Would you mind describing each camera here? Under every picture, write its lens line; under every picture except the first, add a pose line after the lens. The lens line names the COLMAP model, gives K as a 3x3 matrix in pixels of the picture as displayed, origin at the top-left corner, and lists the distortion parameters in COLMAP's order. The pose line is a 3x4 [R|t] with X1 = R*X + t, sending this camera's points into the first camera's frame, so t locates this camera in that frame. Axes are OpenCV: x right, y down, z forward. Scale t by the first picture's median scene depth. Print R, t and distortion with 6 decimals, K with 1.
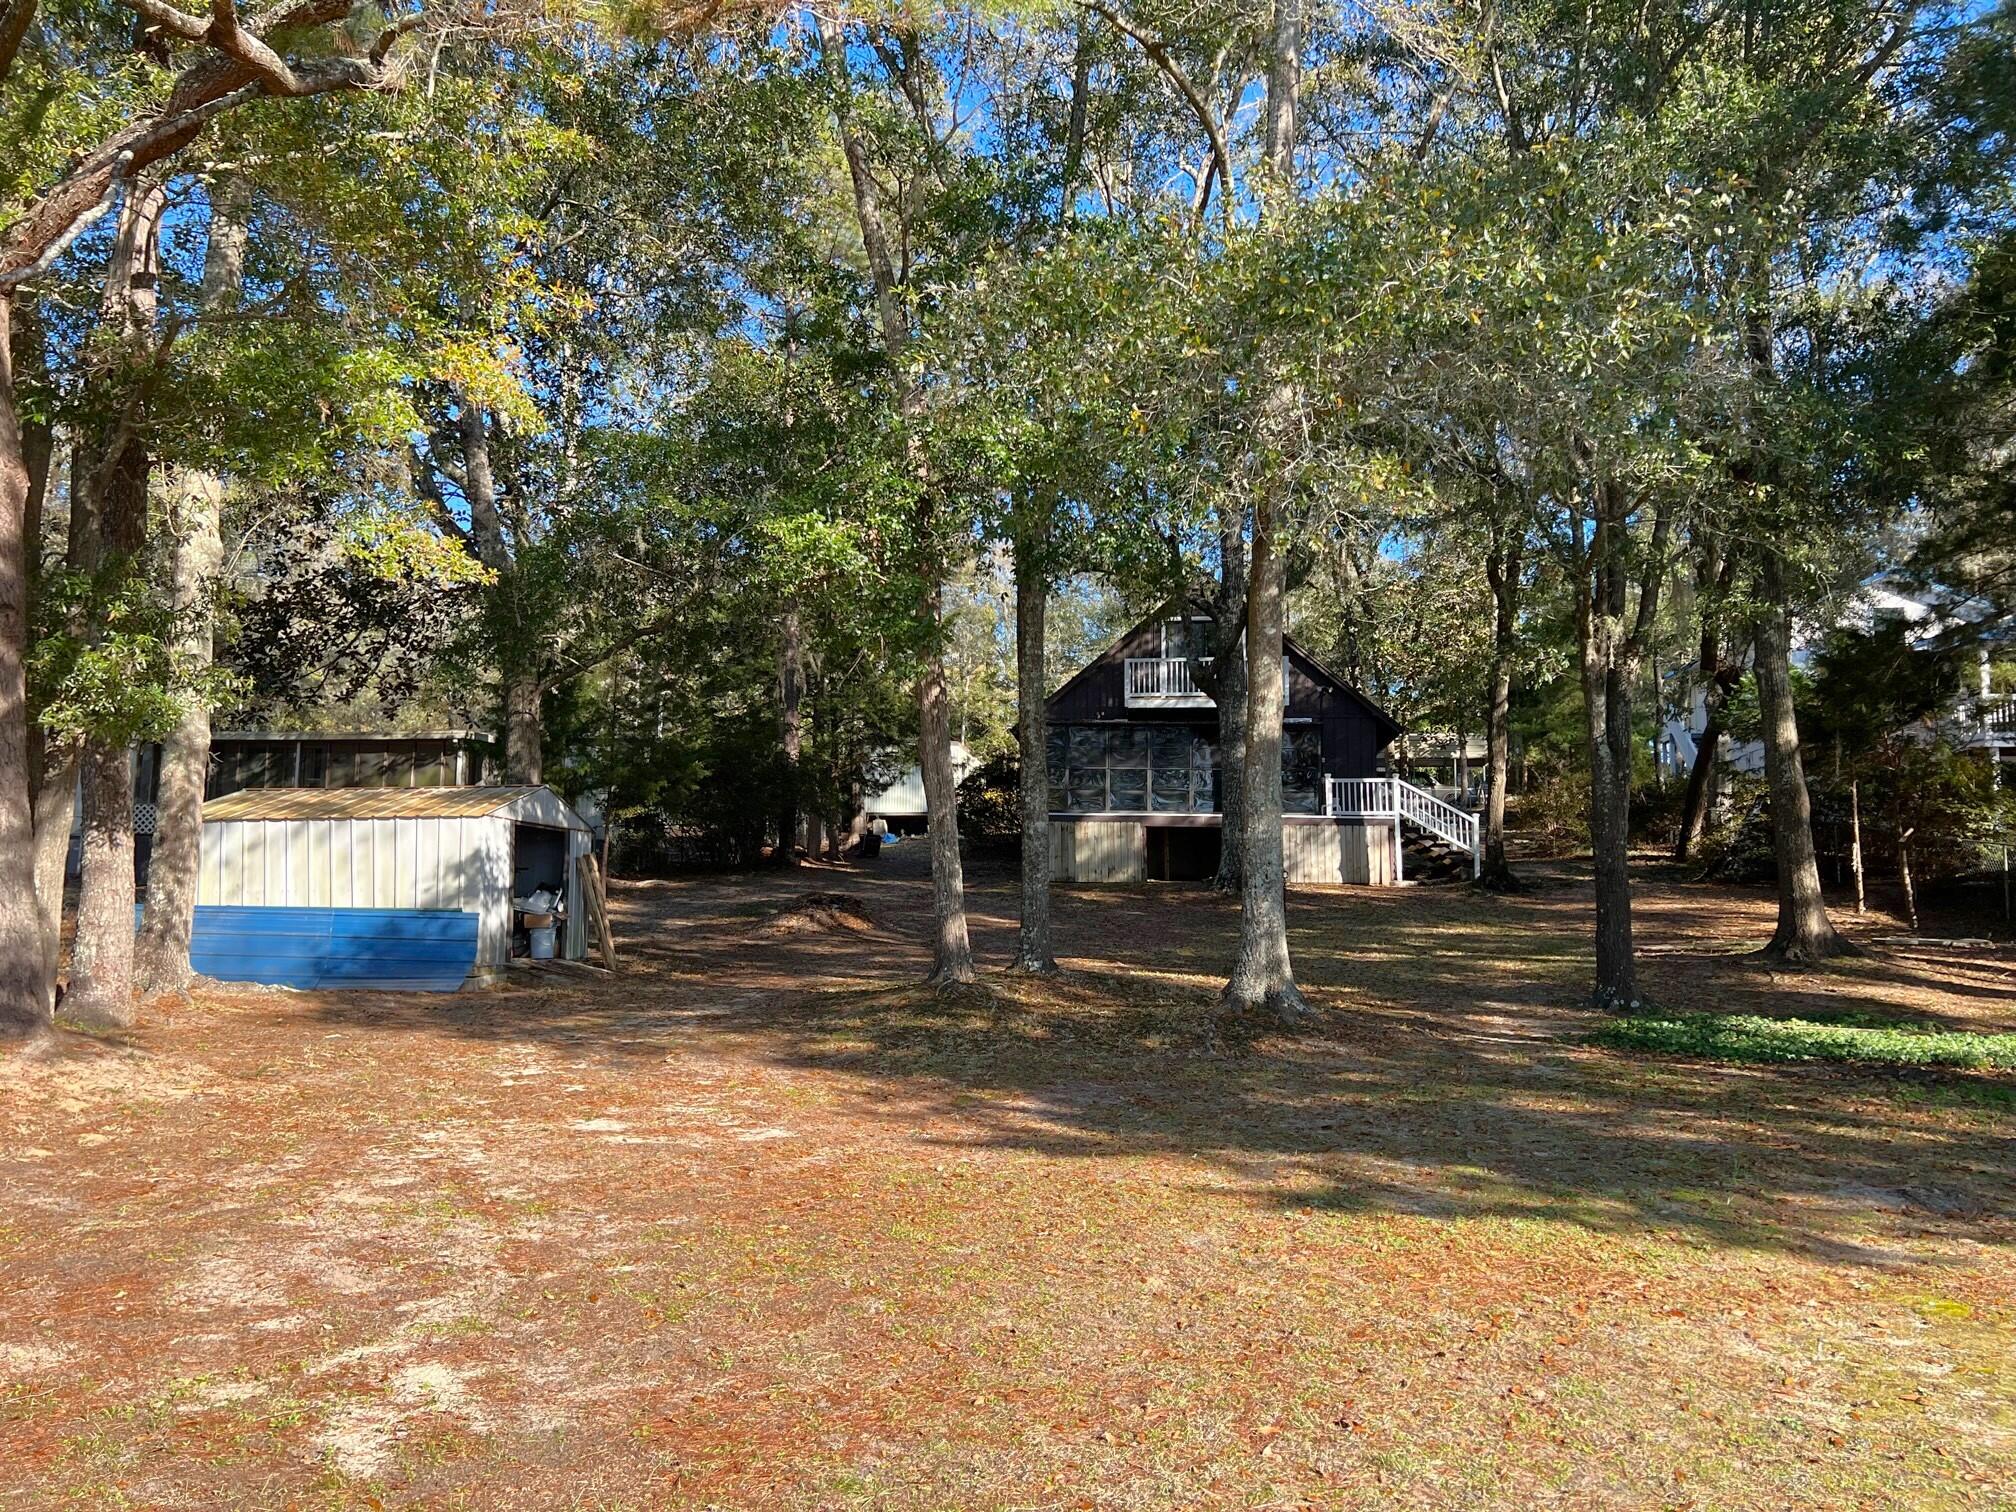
lens RADIAL K [[1508.8, 0, 1008.0], [0, 1508.8, 756.0], [0, 0, 1]] dist [0.073918, -0.073292]
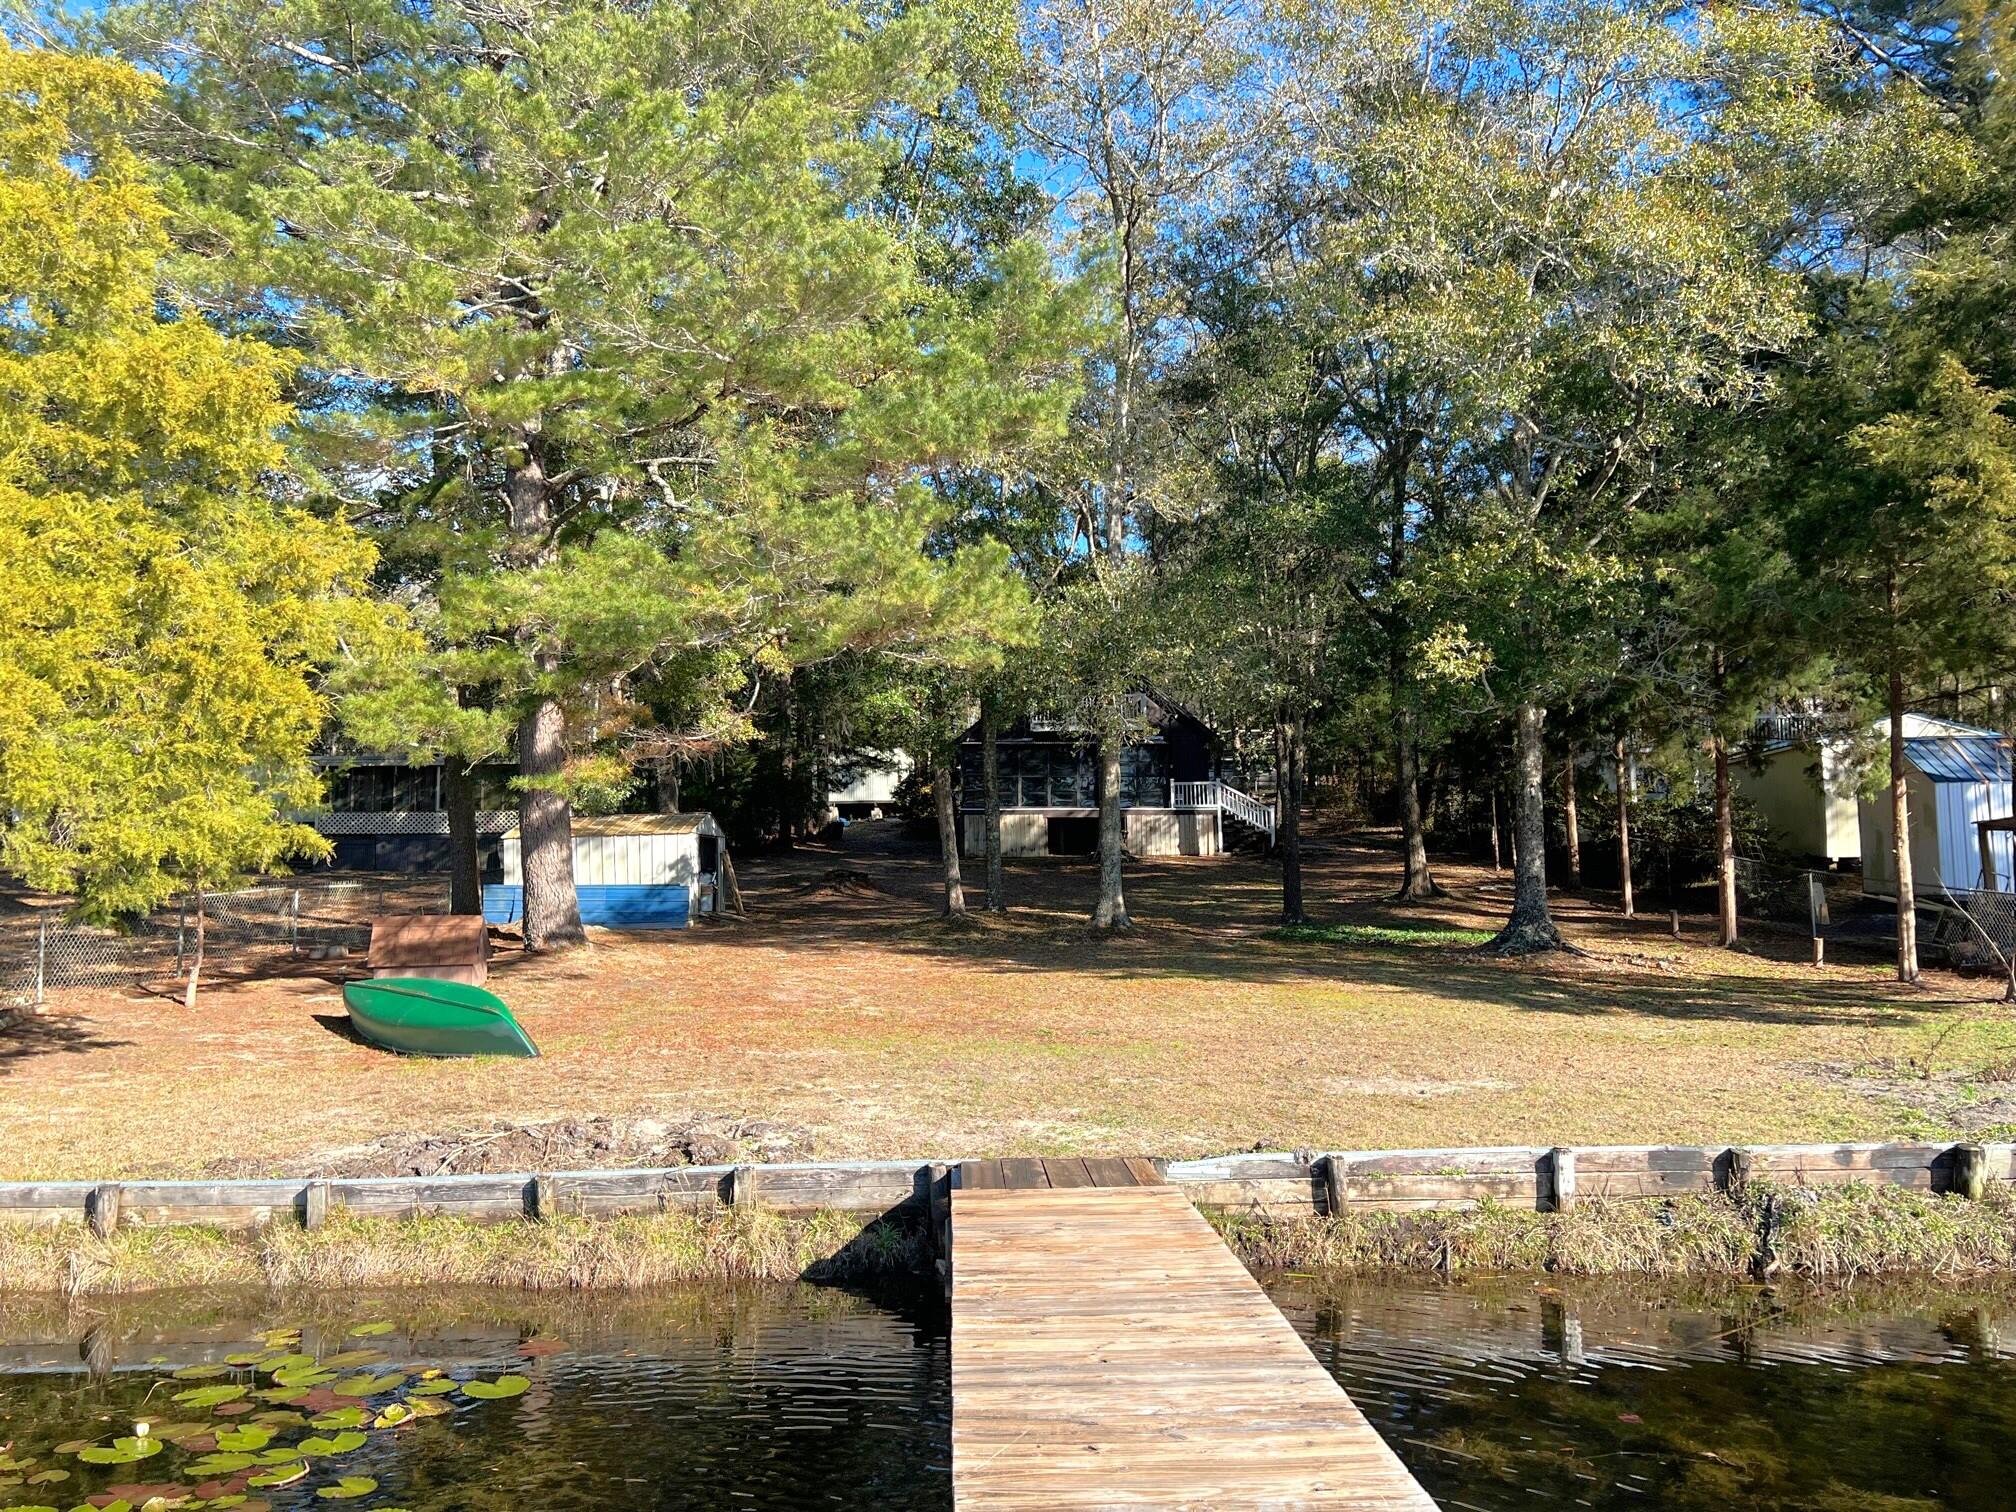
lens RADIAL K [[1494.6, 0, 1008.0], [0, 1494.6, 756.0], [0, 0, 1]] dist [0.164863, -0.361020]
pose [[0.997263, -0.011794, 0.072995, -0.052727], [0.010051, 0.999657, 0.024201, -0.051769], [-0.073255, -0.023401, 0.997039, -0.455241]]
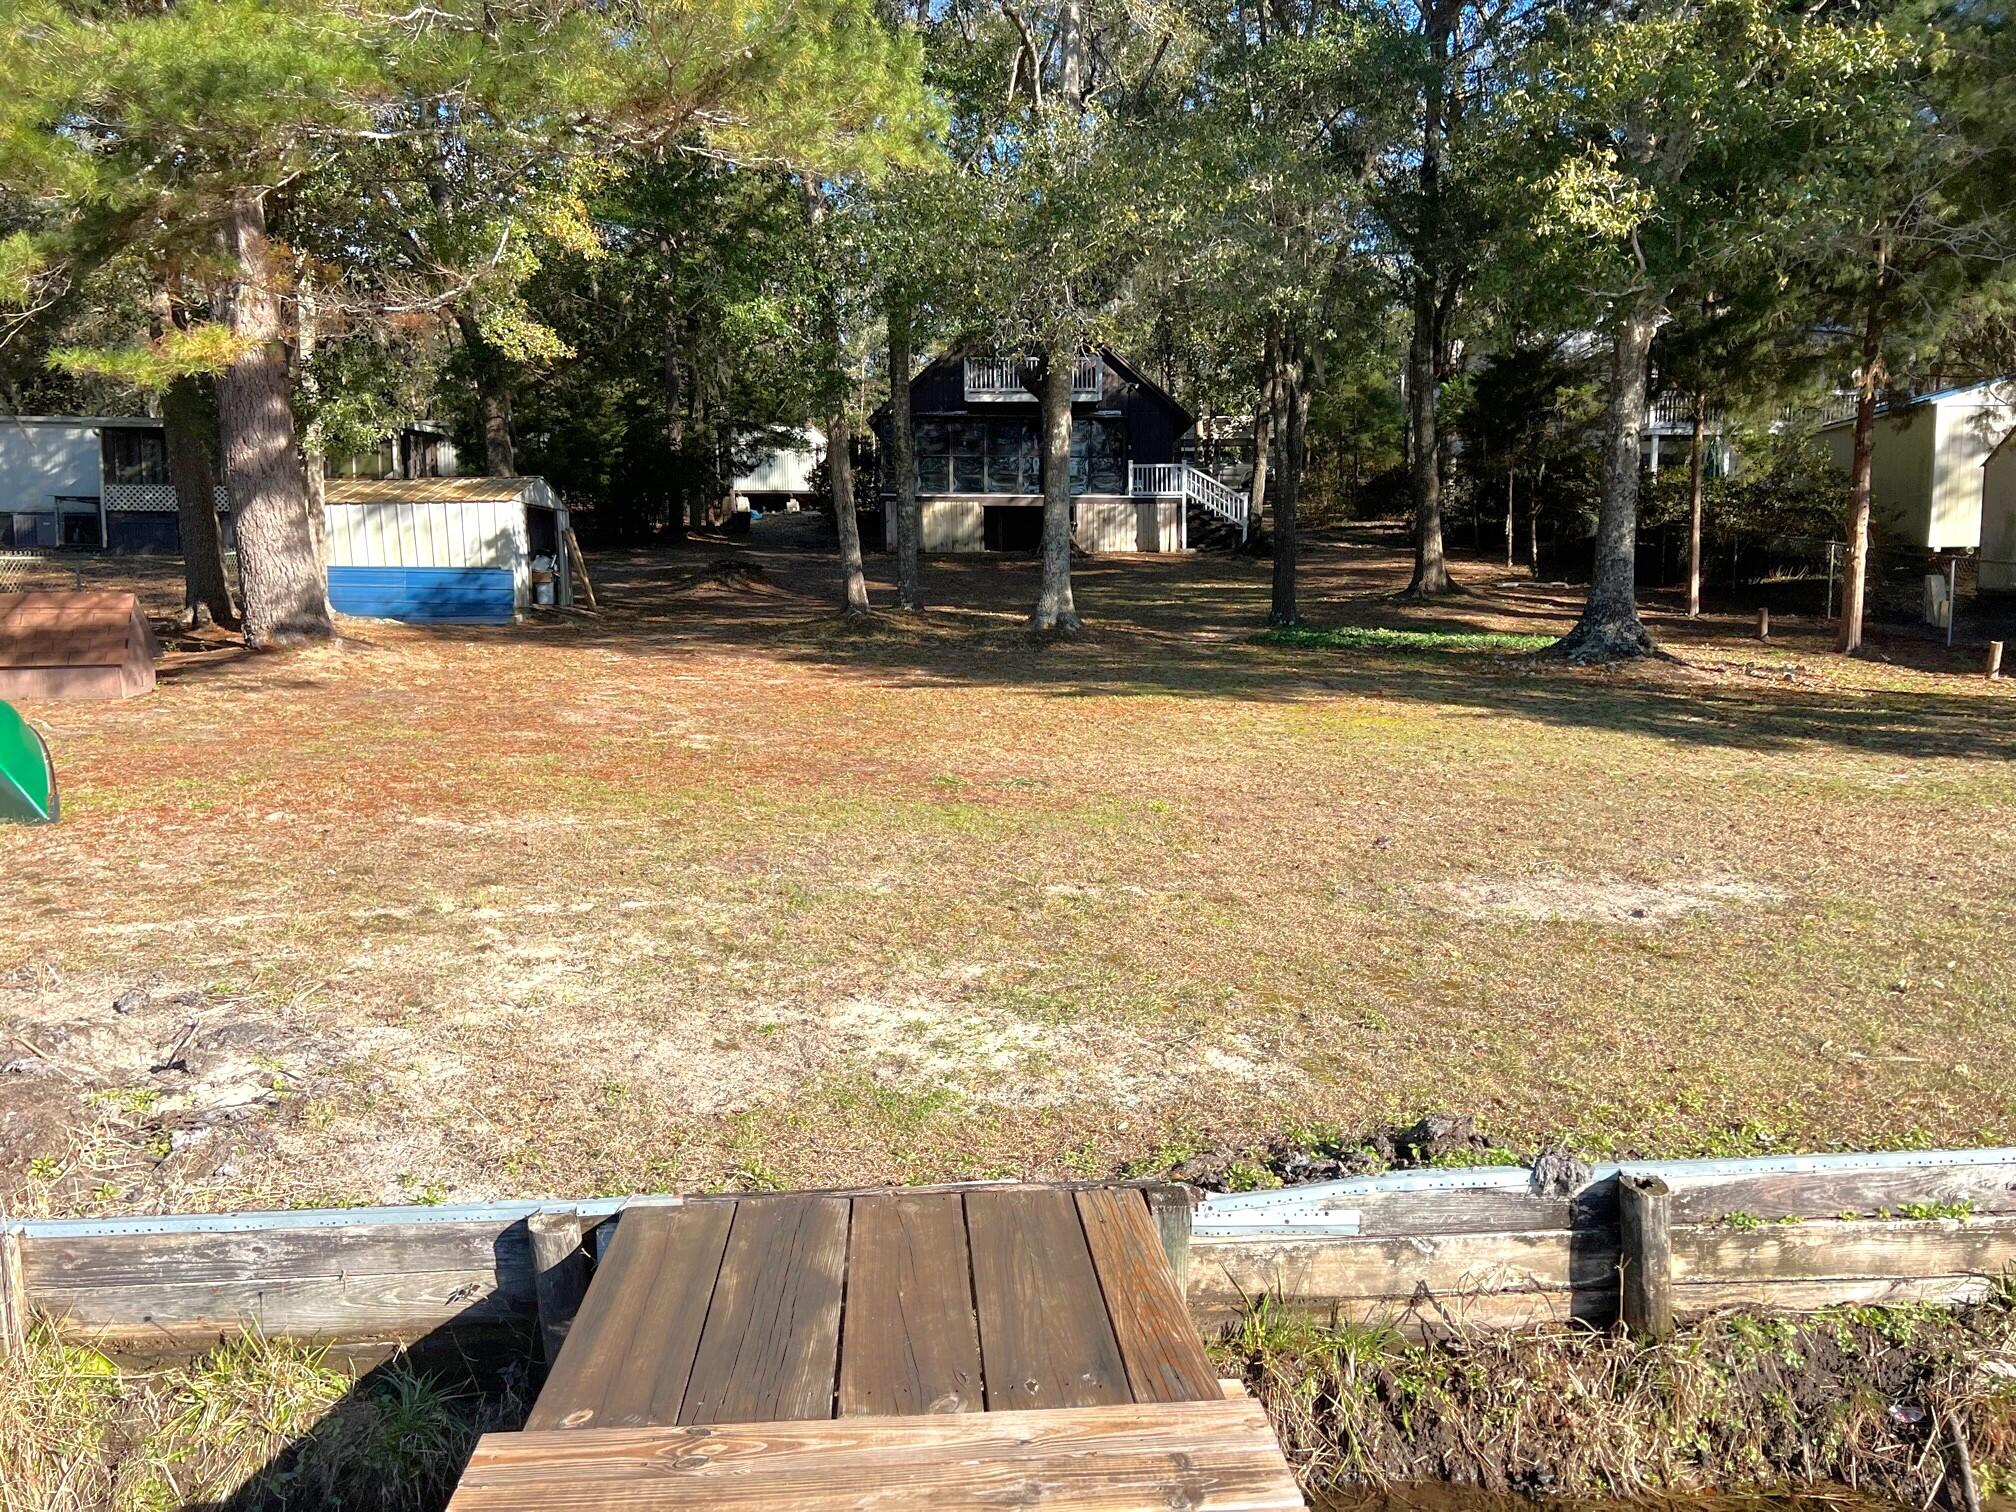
lens RADIAL K [[1508.8, 0, 1008.0], [0, 1508.8, 756.0], [0, 0, 1]] dist [0.073918, -0.073292]
pose [[0.994100, -0.020552, 0.106498, -0.024102], [-0.002685, 0.976921, 0.213585, -0.017977], [-0.108430, -0.212611, 0.971102, -0.253668]]
